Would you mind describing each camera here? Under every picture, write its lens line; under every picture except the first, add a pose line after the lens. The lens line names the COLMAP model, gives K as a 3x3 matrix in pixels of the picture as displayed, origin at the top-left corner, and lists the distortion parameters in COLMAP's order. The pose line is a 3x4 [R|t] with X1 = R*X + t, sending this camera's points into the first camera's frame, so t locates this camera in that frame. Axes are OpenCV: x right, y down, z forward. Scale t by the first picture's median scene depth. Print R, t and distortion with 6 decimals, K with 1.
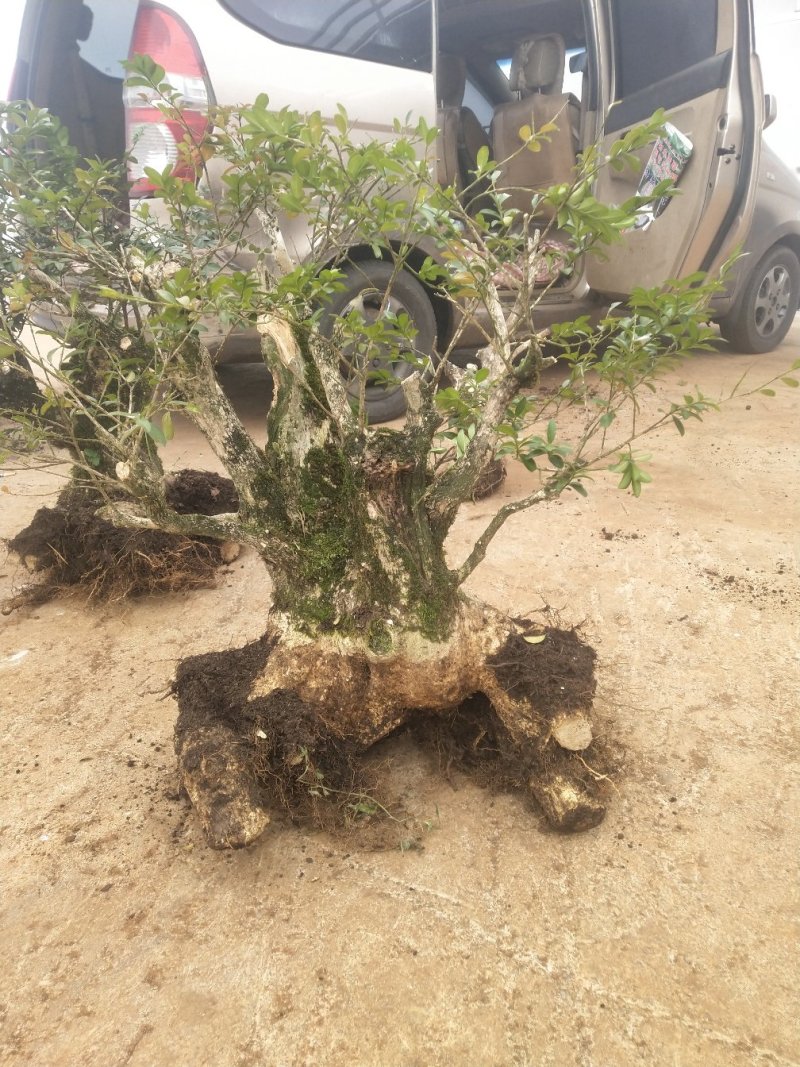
lens RADIAL K [[732.0, 0, 376.1], [0, 732.0, 534.0], [0, 0, 1]] dist [-0.000068, 0.001812]
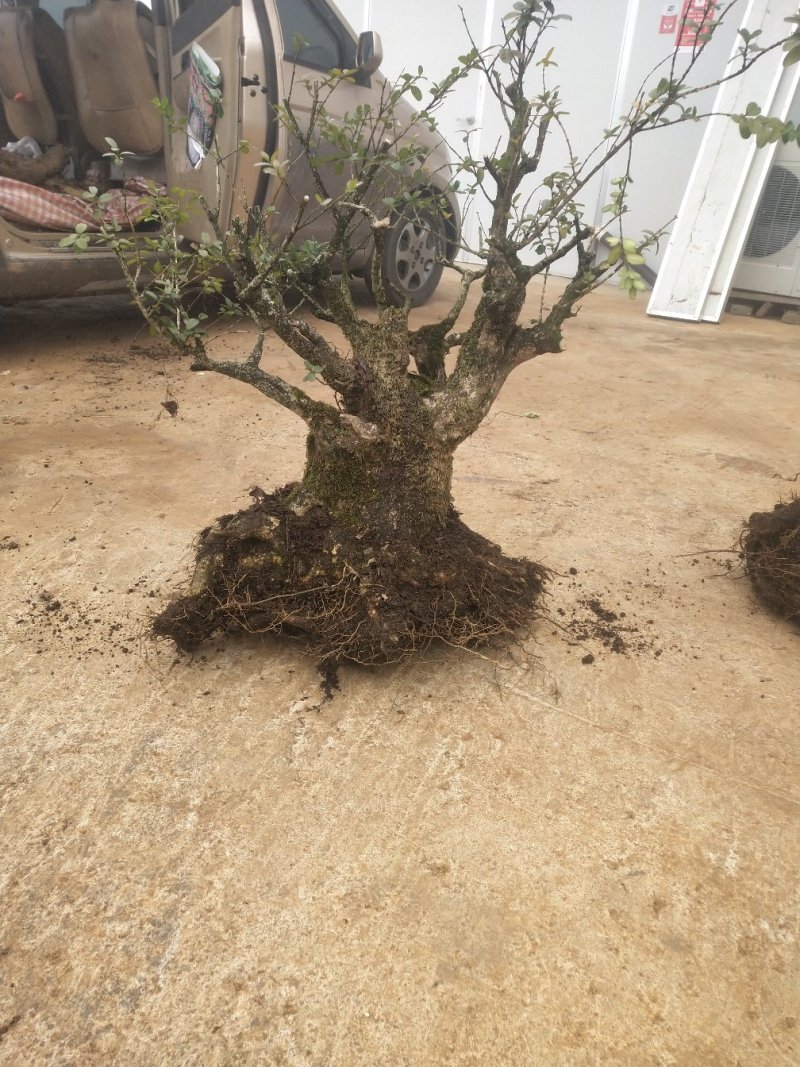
lens RADIAL K [[732.0, 0, 376.1], [0, 732.0, 534.0], [0, 0, 1]] dist [-0.000068, 0.001812]
pose [[0.961838, -0.069897, 0.264543, 0.311473], [0.051319, 0.995747, 0.076507, -0.031669], [-0.268766, -0.060012, 0.961334, 0.062732]]
